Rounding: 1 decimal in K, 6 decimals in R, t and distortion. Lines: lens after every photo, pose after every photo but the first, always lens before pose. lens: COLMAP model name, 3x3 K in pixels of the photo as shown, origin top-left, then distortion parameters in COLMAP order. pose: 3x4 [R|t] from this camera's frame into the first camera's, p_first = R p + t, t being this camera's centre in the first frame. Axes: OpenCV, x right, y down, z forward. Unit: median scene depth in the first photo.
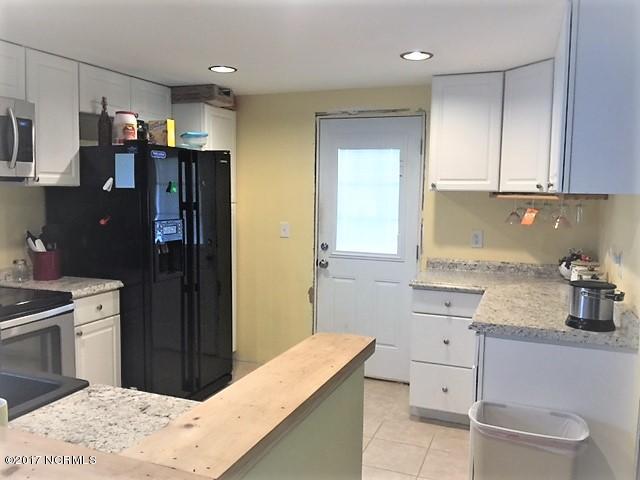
lens RADIAL K [[545.2, 0, 319.5], [0, 545.2, 238.8], [0, 0, 1]] dist [0.007796, 0.010020]
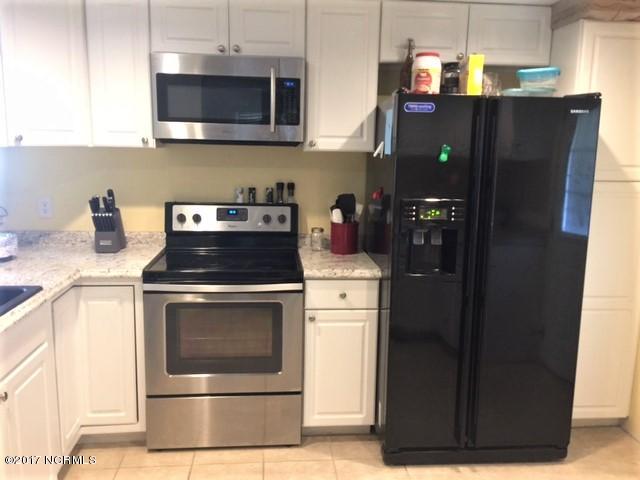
lens RADIAL K [[545.2, 0, 320.1], [0, 545.2, 241.9], [0, 0, 1]] dist [0.007796, 0.010020]
pose [[0.456023, 0.143418, -0.878336, 0.304806], [-0.091315, 0.989261, 0.114120, -0.048868], [0.885271, 0.028164, 0.464222, 0.556238]]
